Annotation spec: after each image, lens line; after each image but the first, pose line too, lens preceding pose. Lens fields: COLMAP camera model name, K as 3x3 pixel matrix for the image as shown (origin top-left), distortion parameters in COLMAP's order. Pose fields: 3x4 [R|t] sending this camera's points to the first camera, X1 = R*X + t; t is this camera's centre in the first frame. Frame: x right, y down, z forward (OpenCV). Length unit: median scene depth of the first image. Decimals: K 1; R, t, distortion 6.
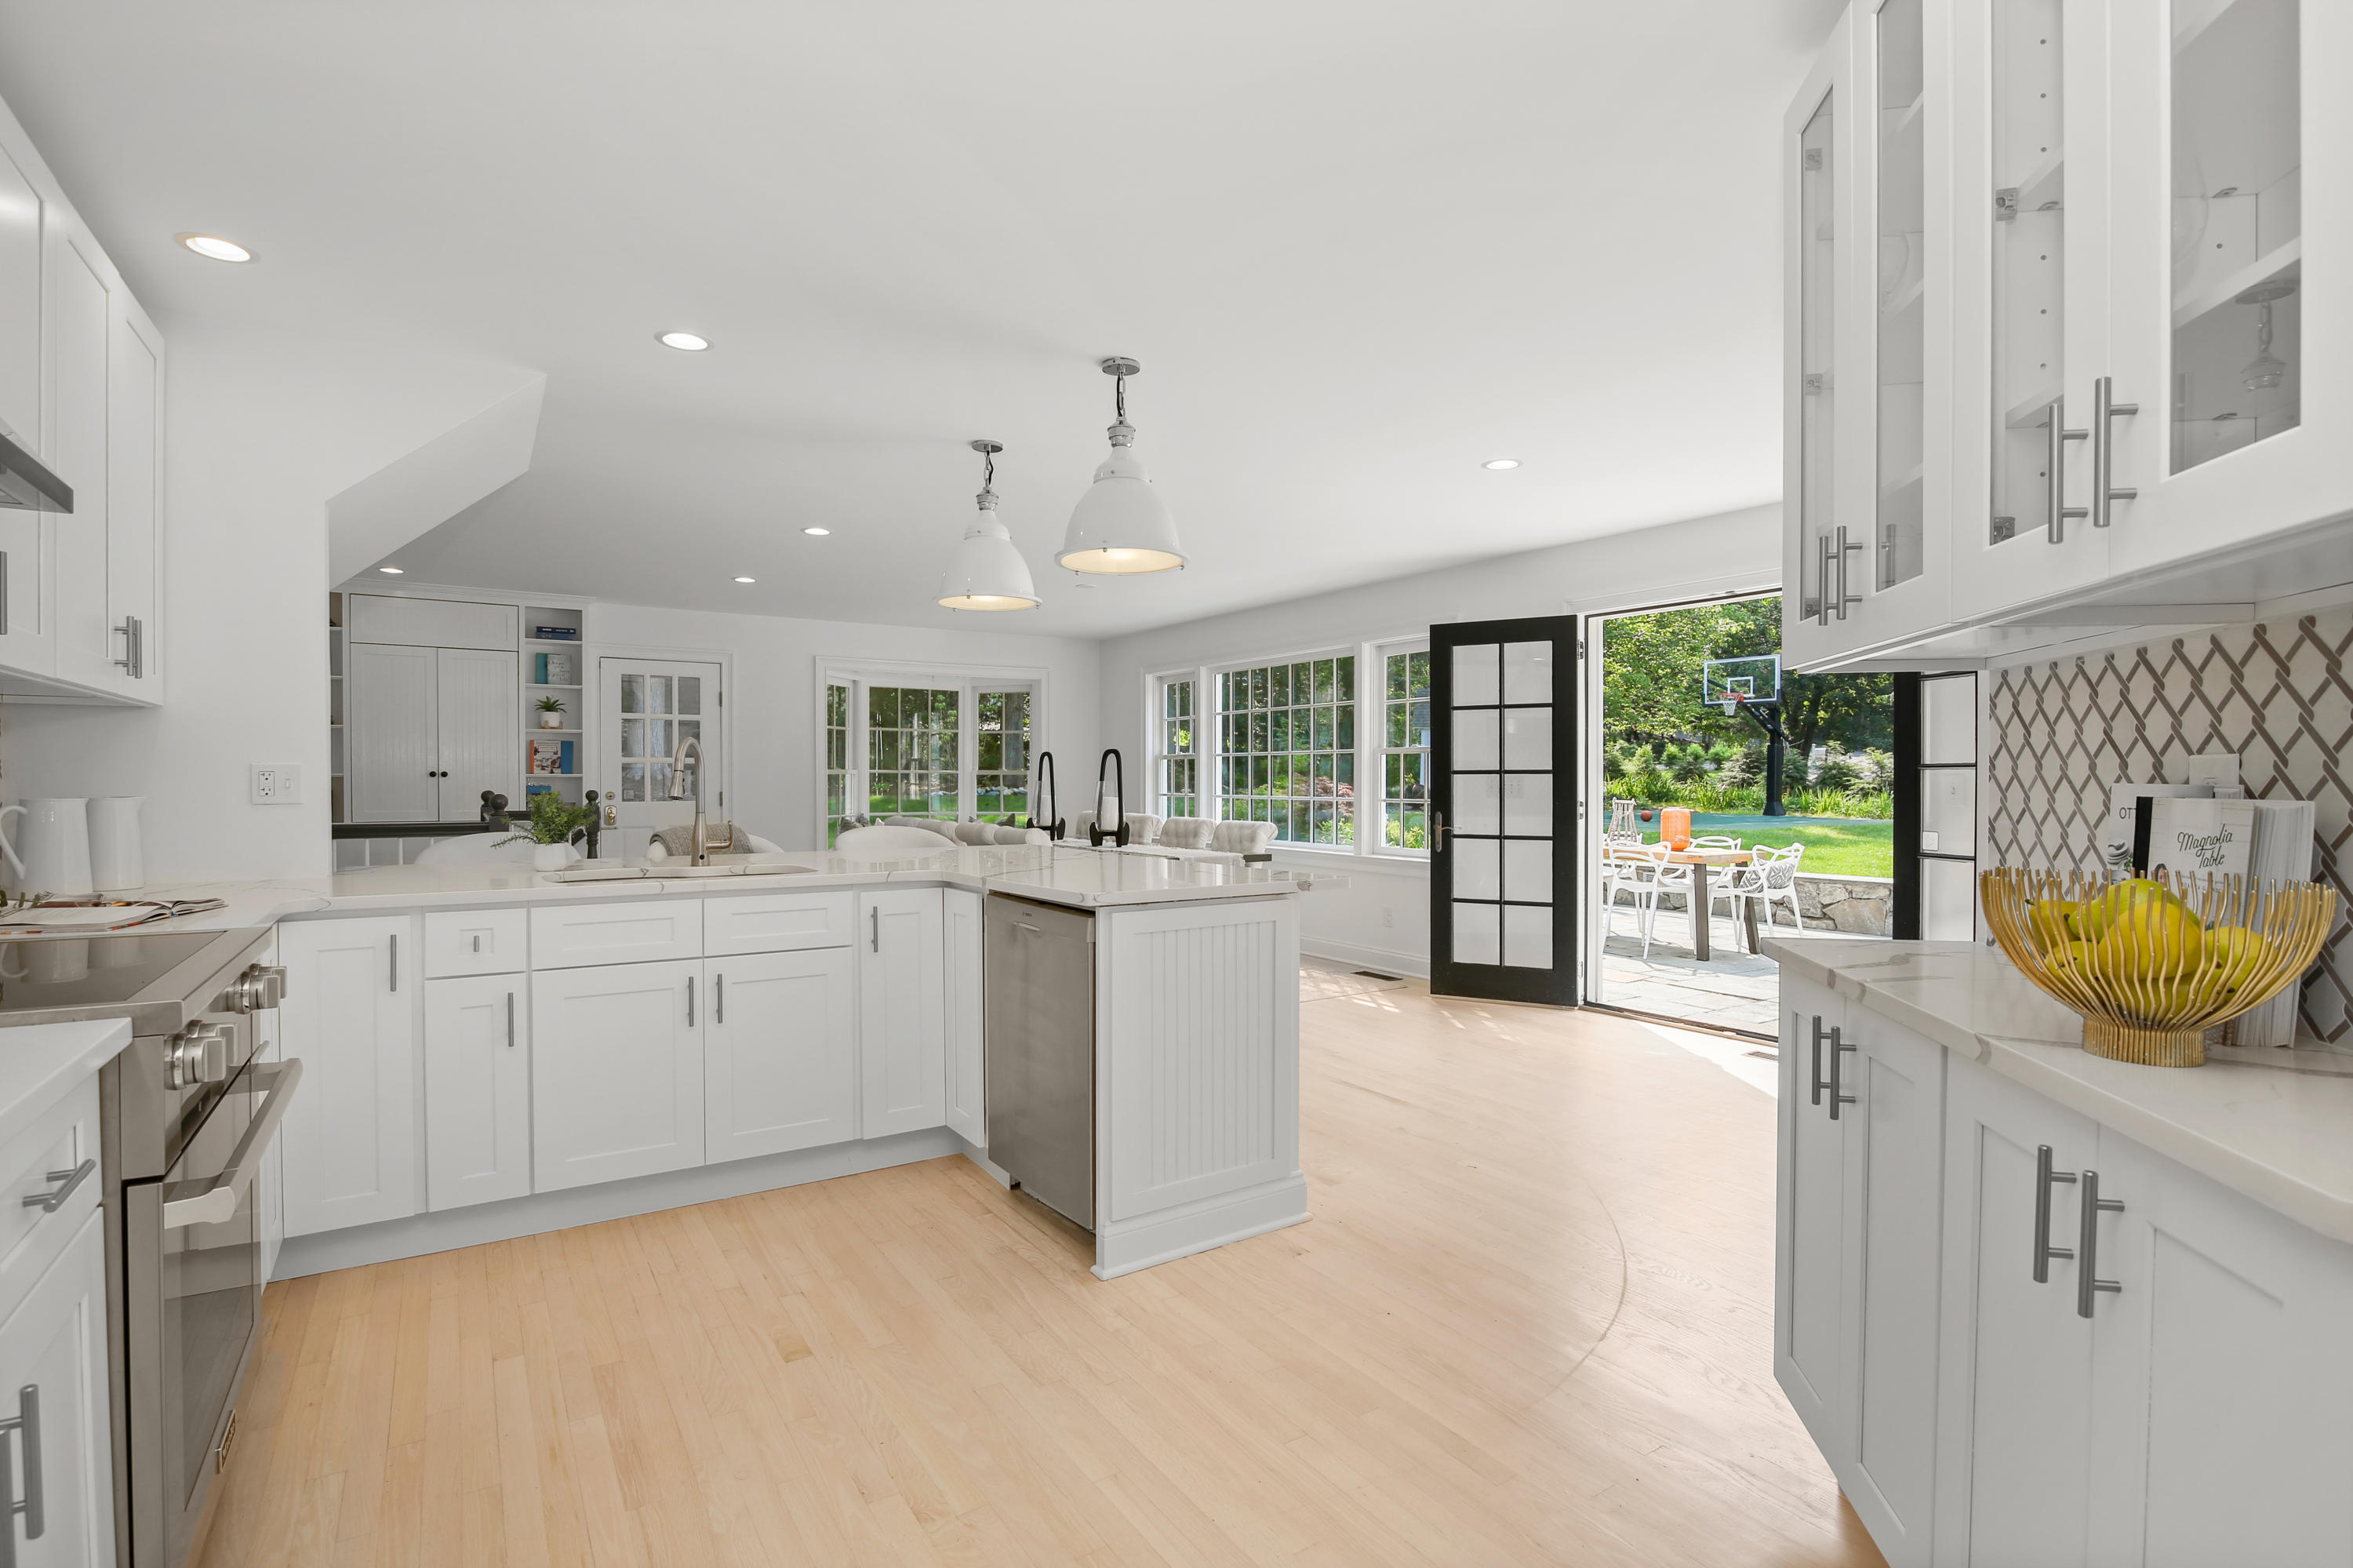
lens RADIAL K [[1081.3, 0, 1128.4], [0, 1081.3, 783.3], [0, 0, 1]] dist [-0.022415, 0.002056]
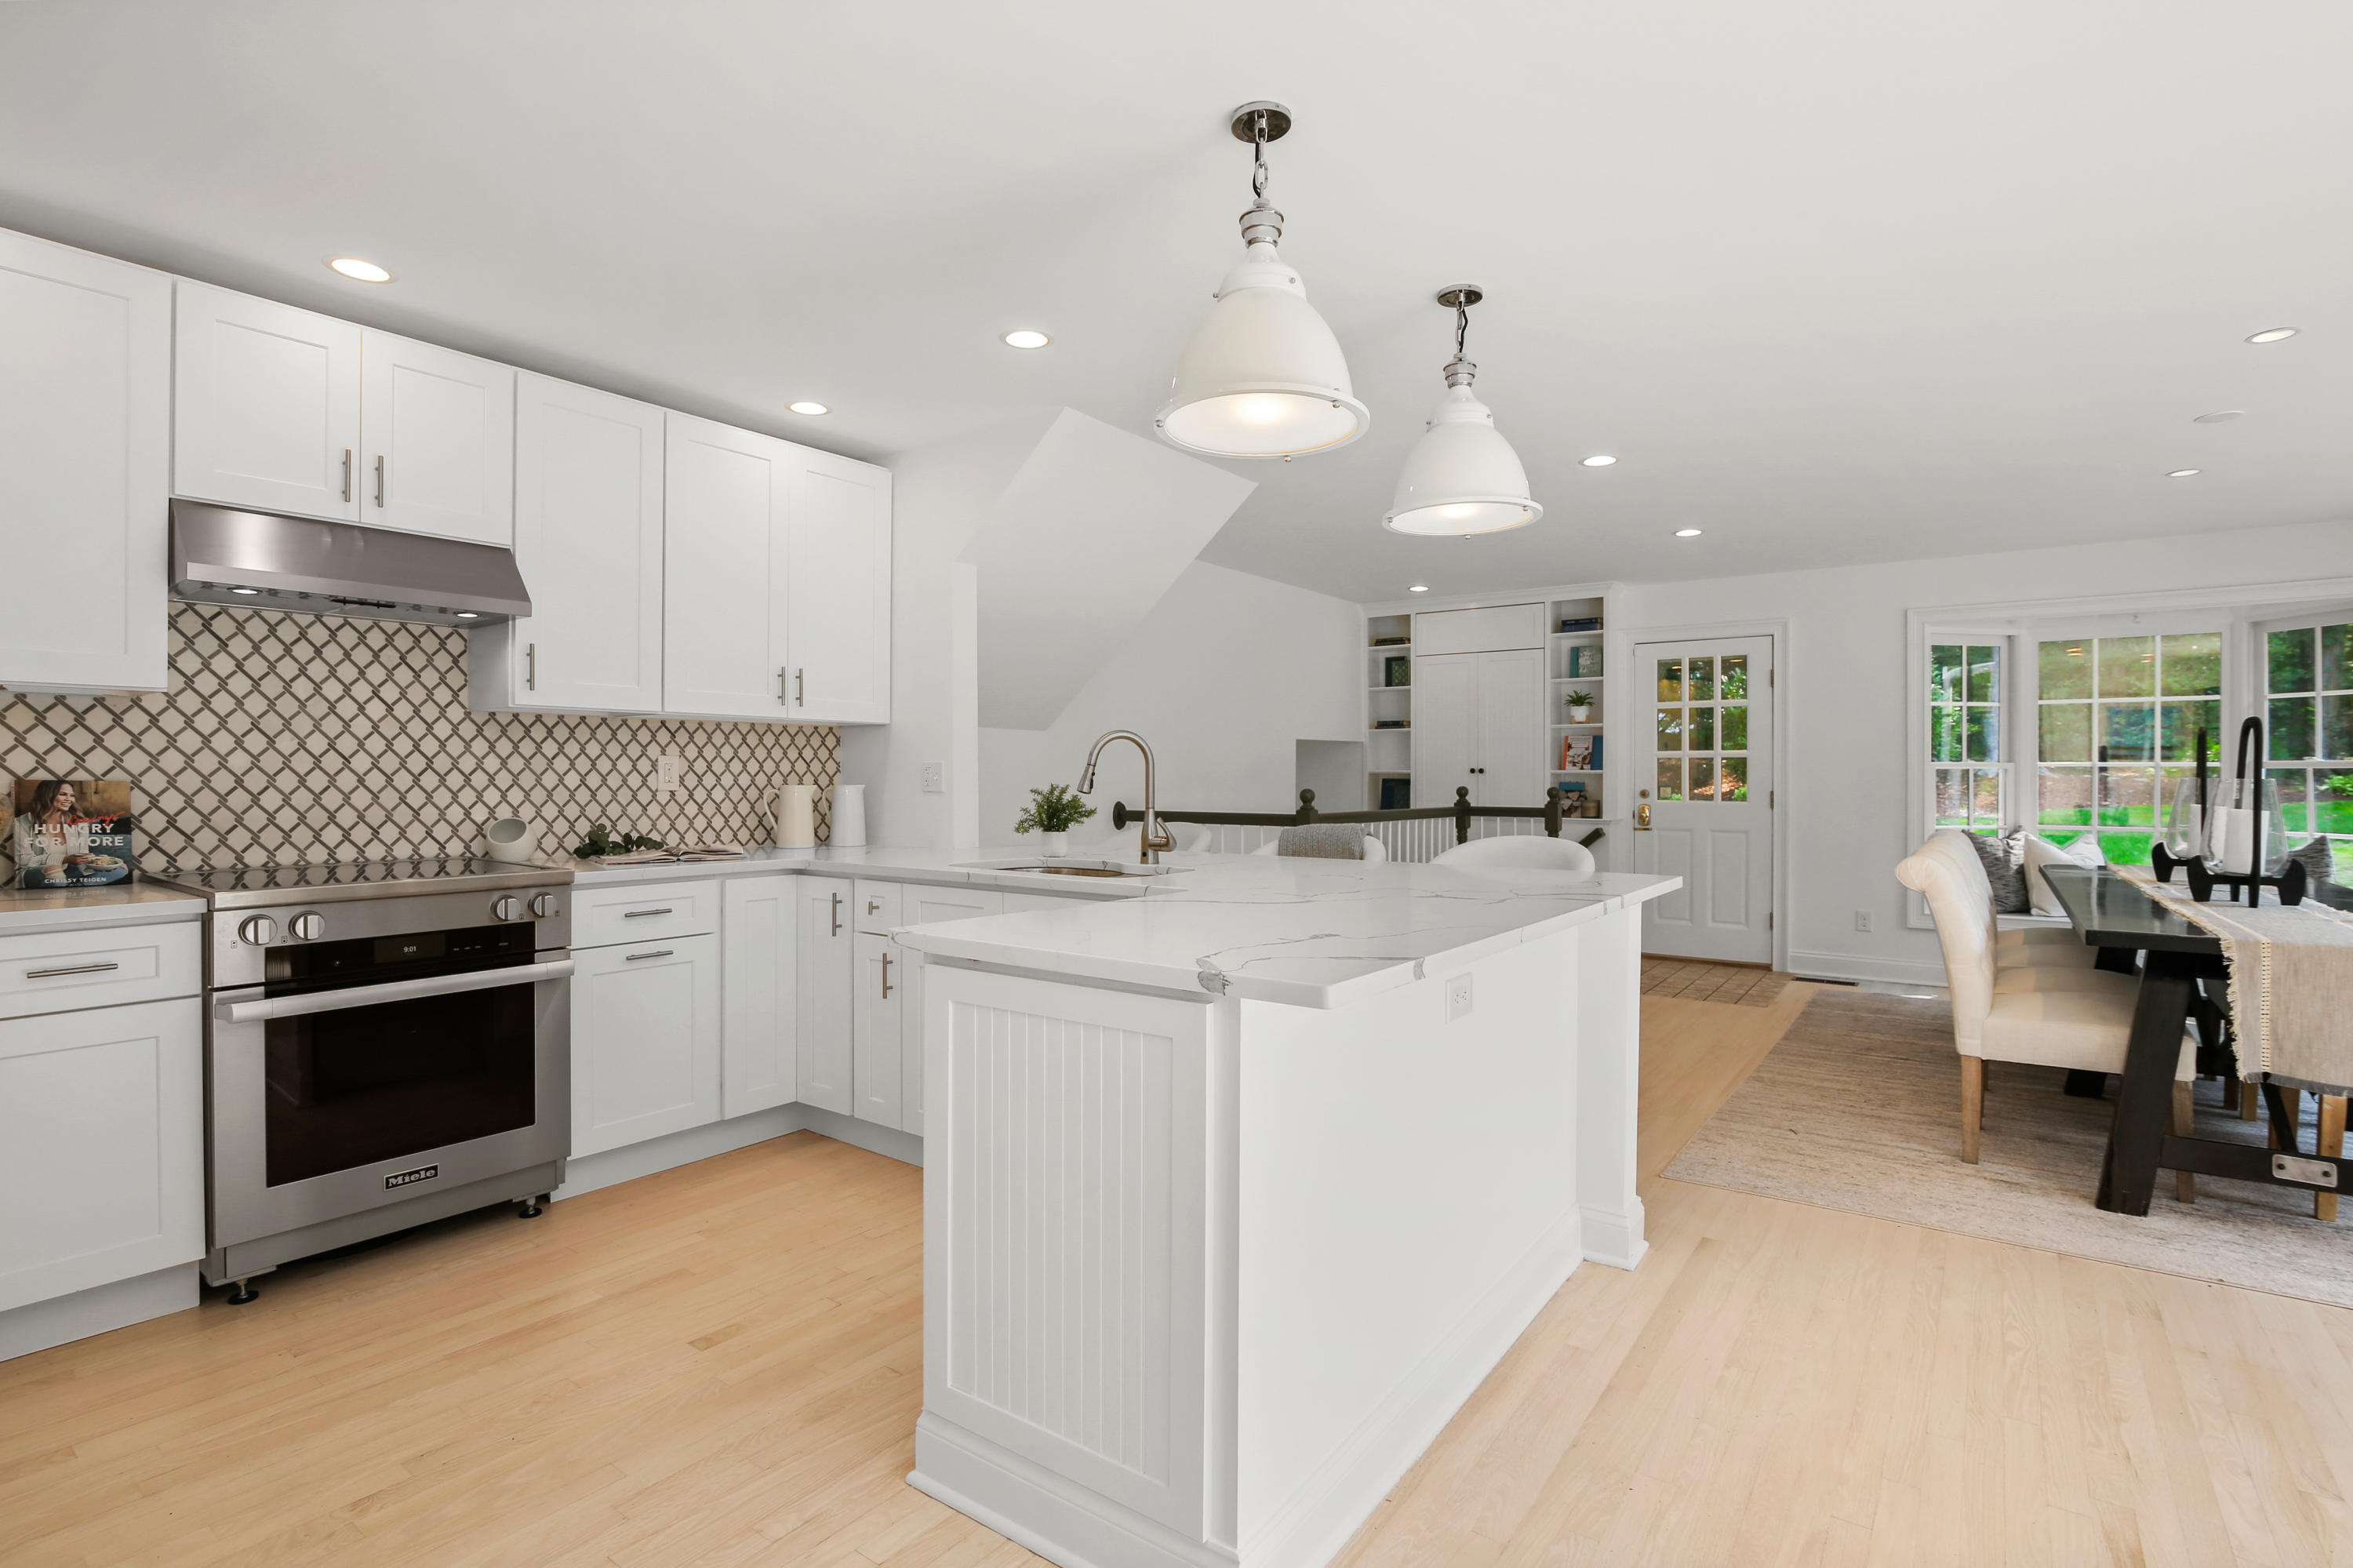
lens RADIAL K [[1081.3, 0, 1192.1], [0, 1081.3, 778.9], [0, 0, 1]] dist [-0.022415, 0.002056]
pose [[0.388444, 0.003297, -0.921467, 0.311652], [-0.004919, 0.999987, 0.001504, -0.000318], [0.921459, 0.003948, 0.388455, 0.405434]]
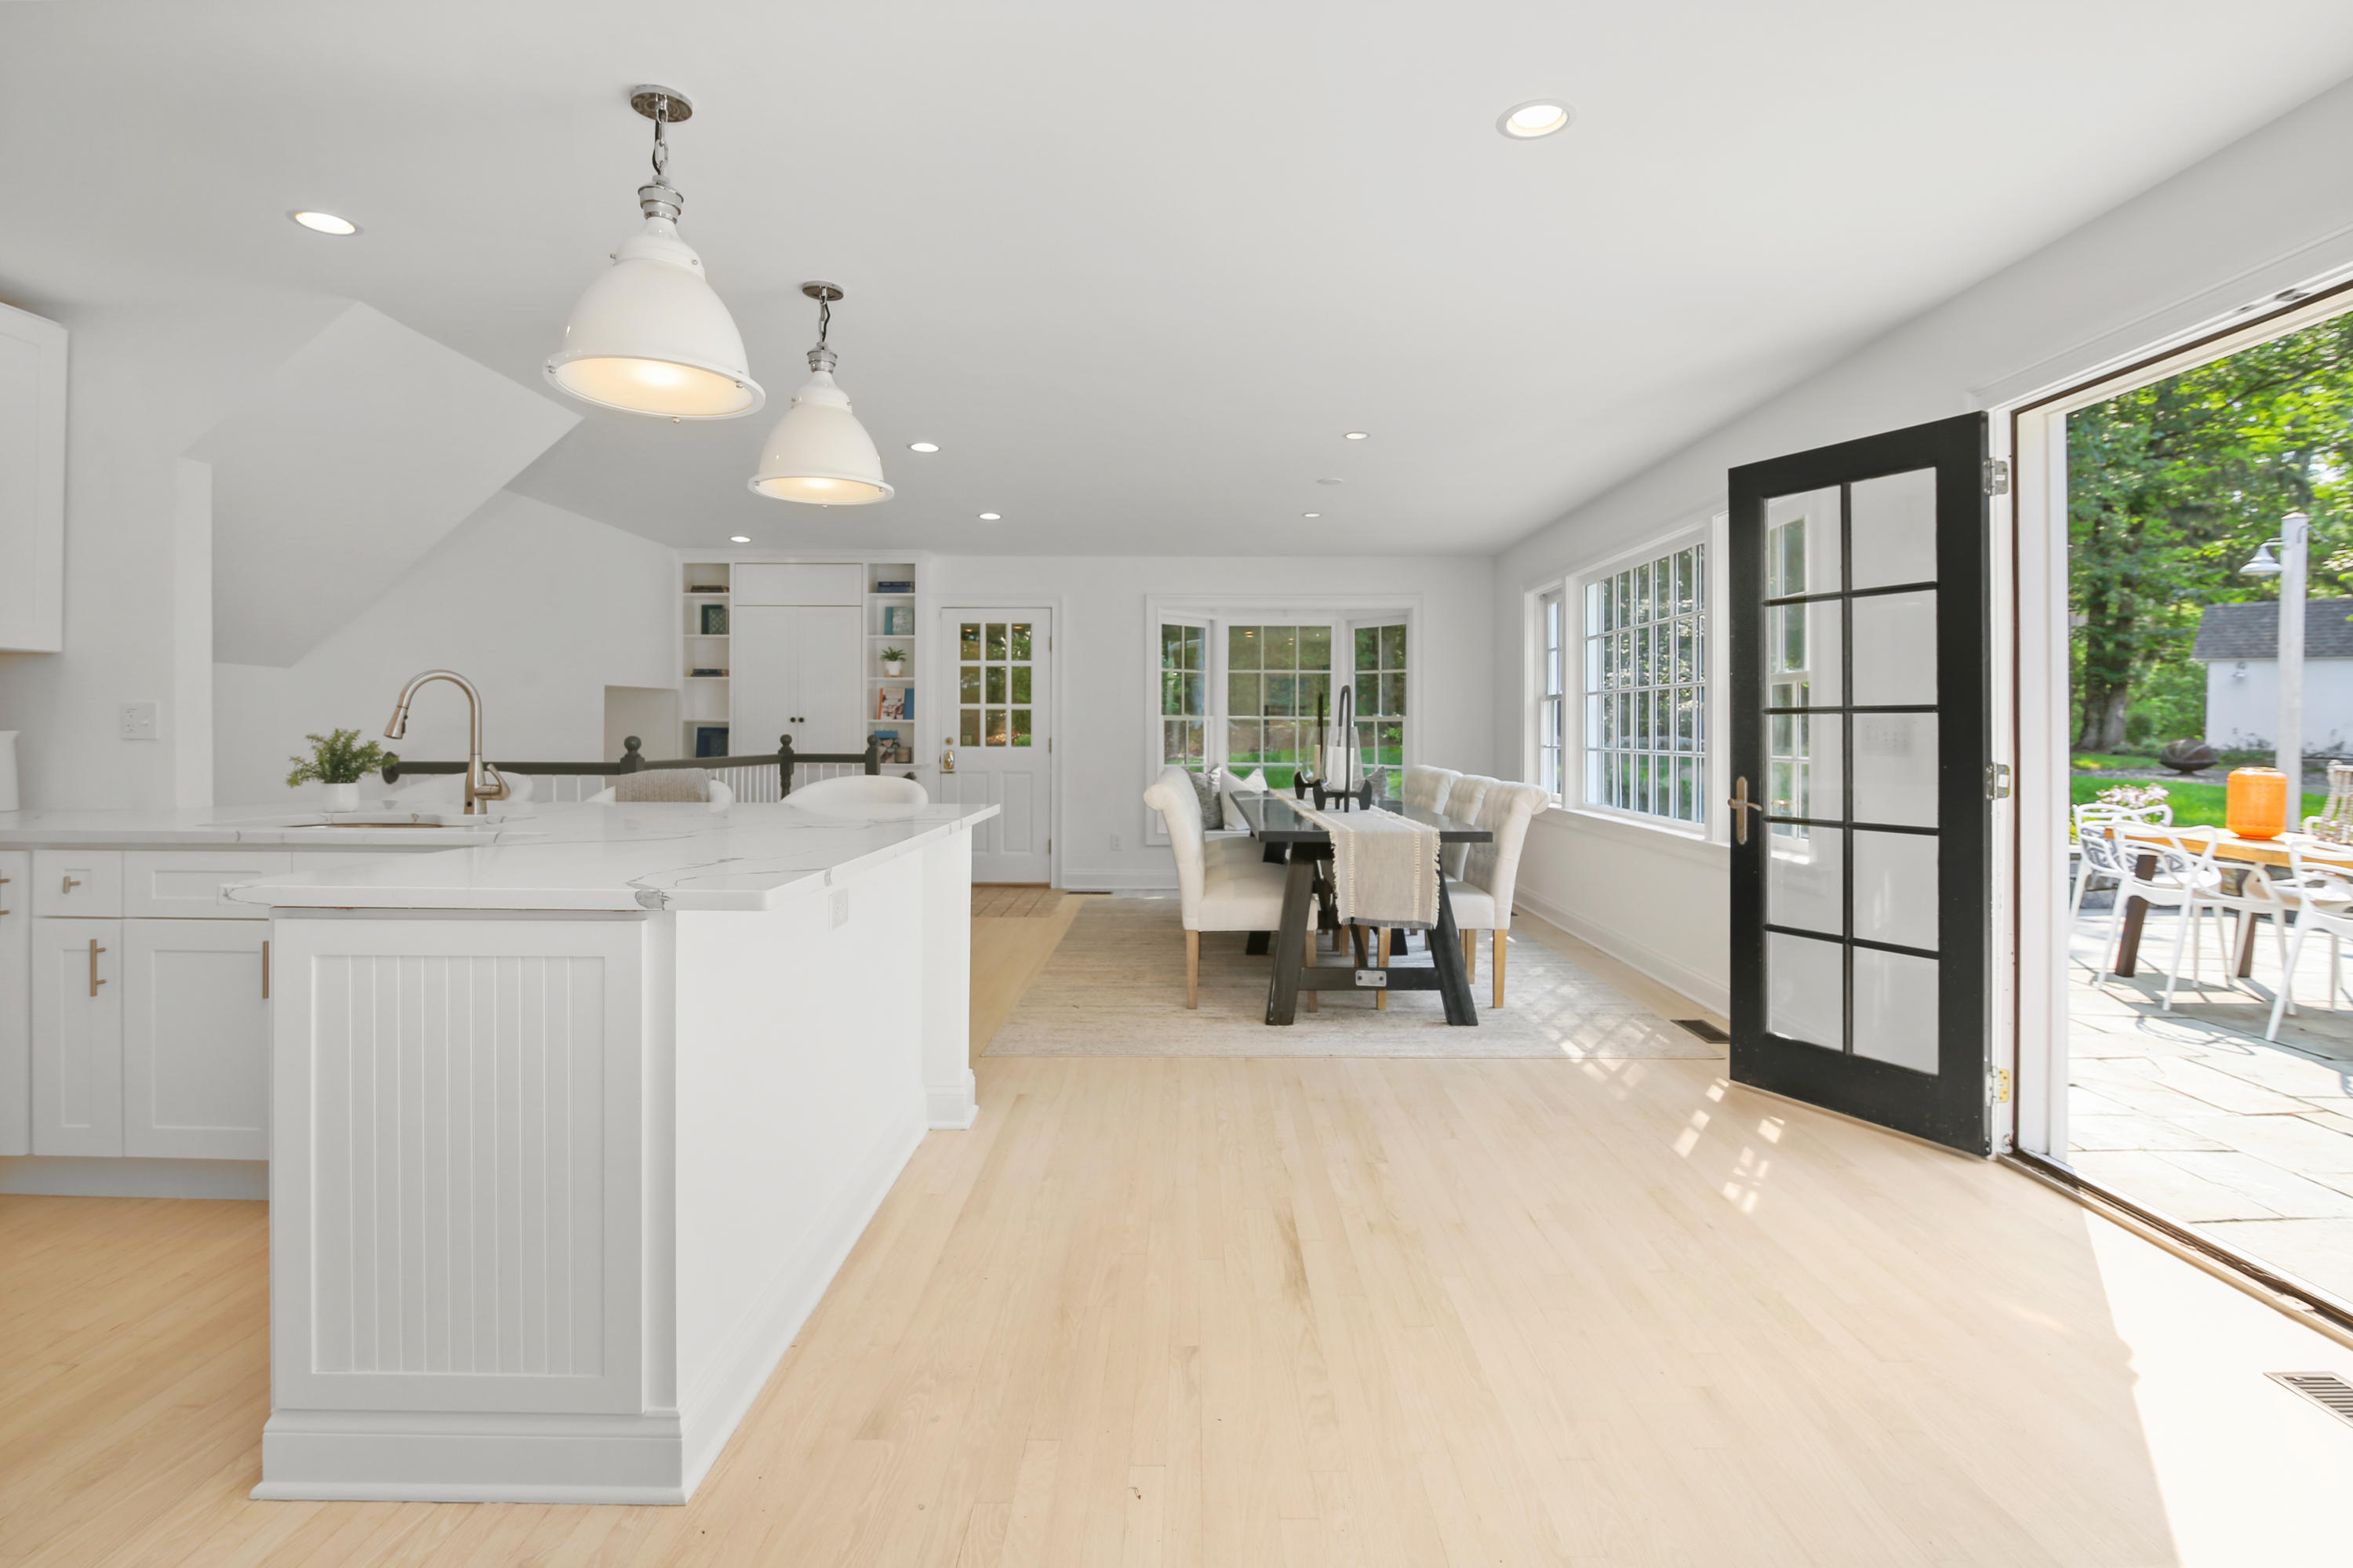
lens RADIAL K [[1081.3, 0, 1162.7], [0, 1081.3, 722.0], [0, 0, 1]] dist [-0.022415, 0.002056]
pose [[0.848438, -0.000820, -0.529293, 0.343213], [-0.005678, 0.999927, -0.010652, 0.003900], [0.529264, 0.012043, 0.848372, 0.336924]]
